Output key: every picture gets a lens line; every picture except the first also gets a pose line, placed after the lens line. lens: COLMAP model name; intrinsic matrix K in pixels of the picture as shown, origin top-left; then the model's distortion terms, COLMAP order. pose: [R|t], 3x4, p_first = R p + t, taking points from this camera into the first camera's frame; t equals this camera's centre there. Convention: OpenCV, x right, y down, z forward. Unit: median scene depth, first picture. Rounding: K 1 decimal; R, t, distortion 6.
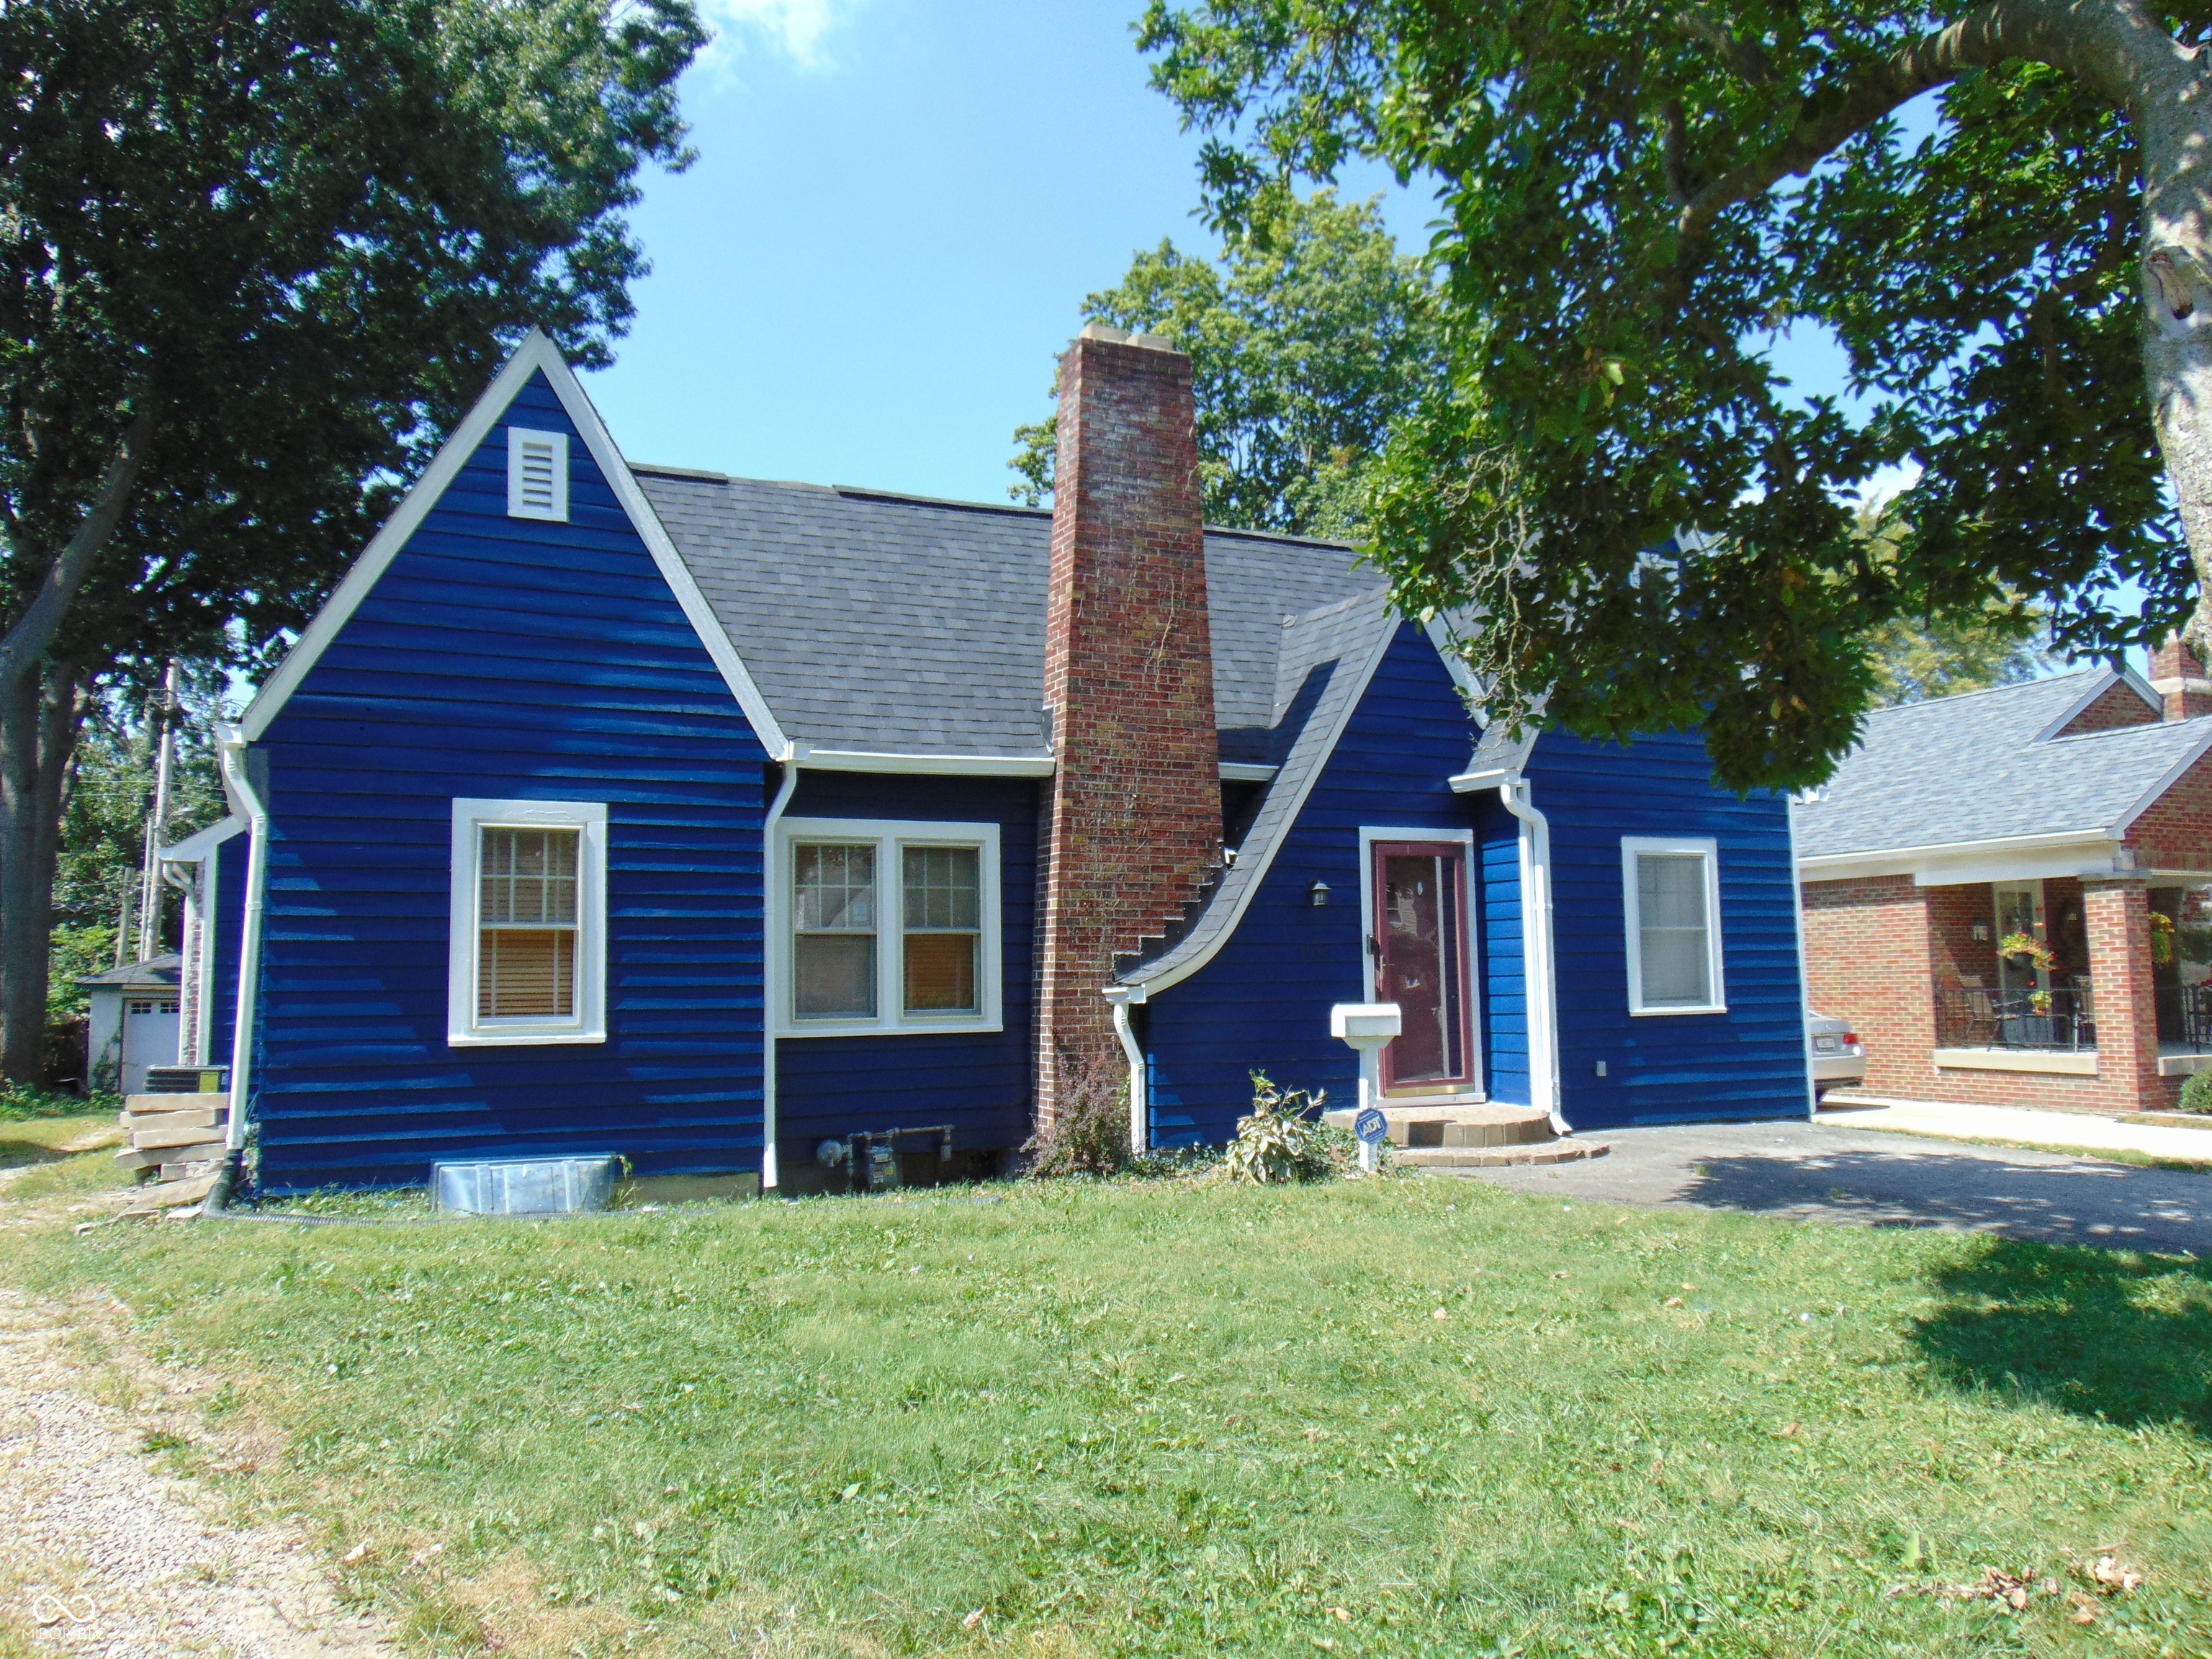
lens RADIAL K [[1647.9, 0, 1099.0], [0, 1647.9, 831.1], [0, 0, 1]] dist [-0.003671, 0.253474]
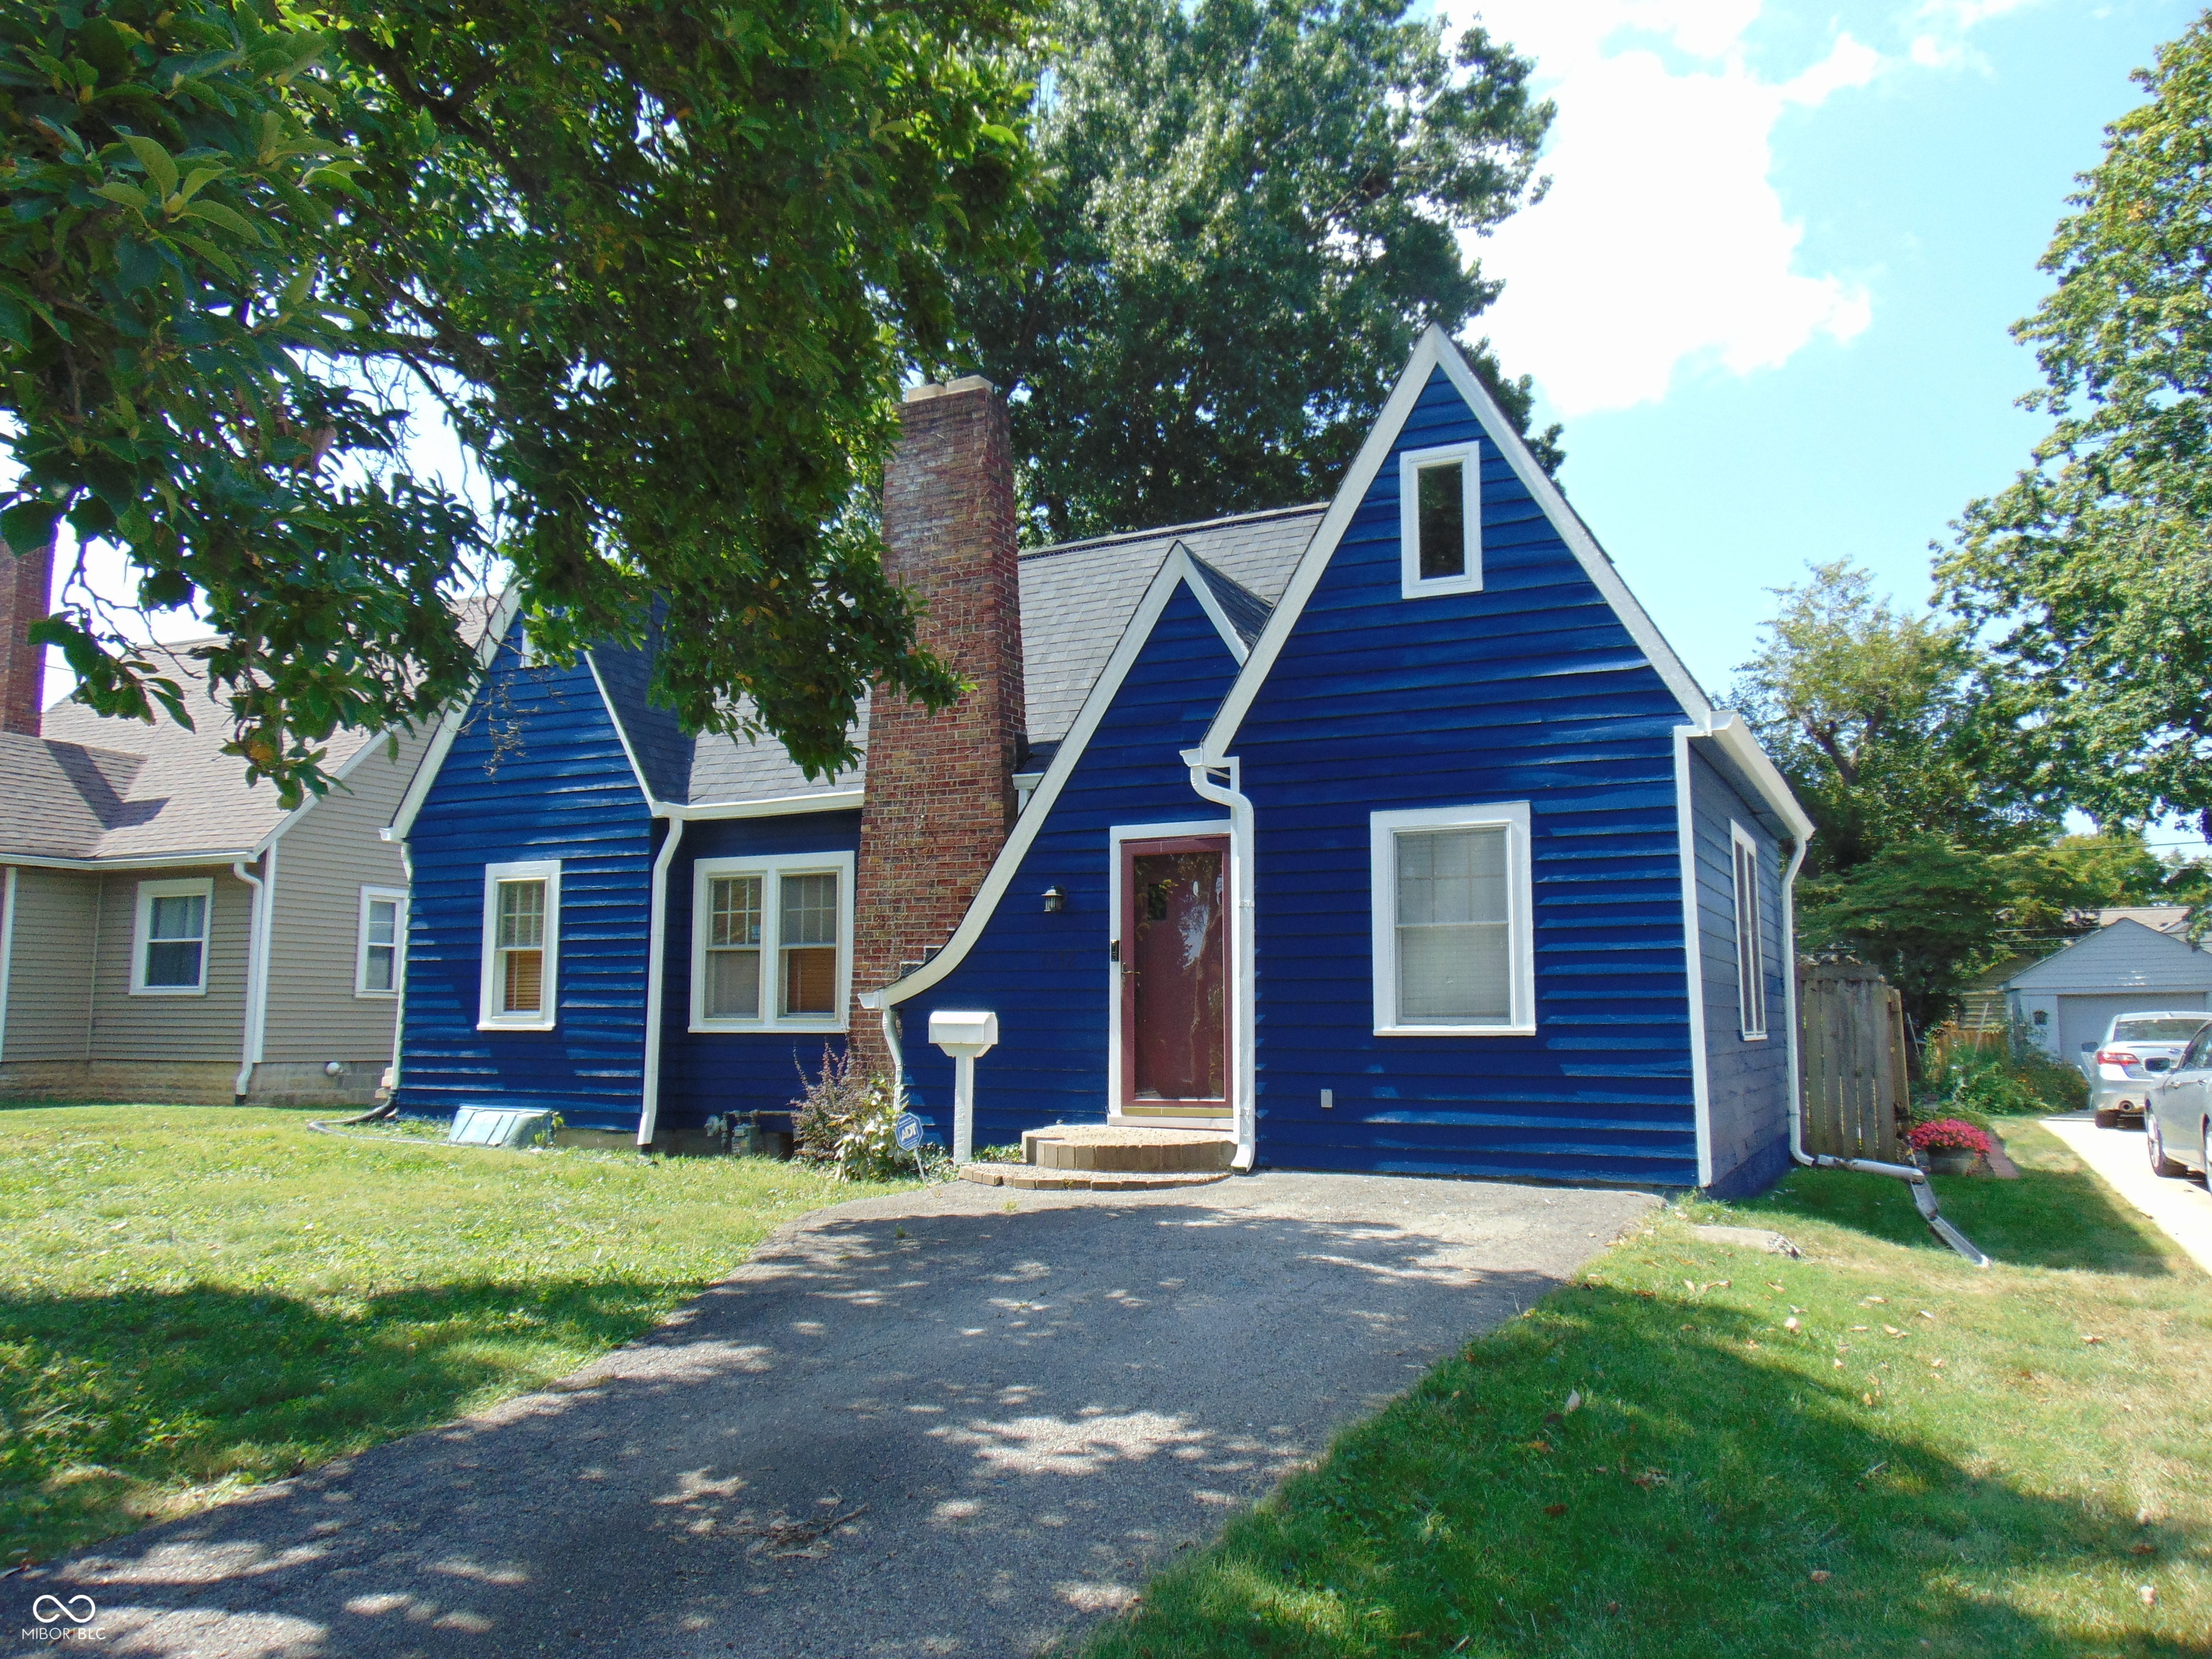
lens RADIAL K [[1647.9, 0, 1099.0], [0, 1647.9, 831.1], [0, 0, 1]] dist [-0.003671, 0.253474]
pose [[0.606718, -0.067411, -0.792054, 0.958888], [0.073278, 0.996898, -0.028714, 0.028156], [0.791532, -0.040619, 0.609776, 0.443335]]
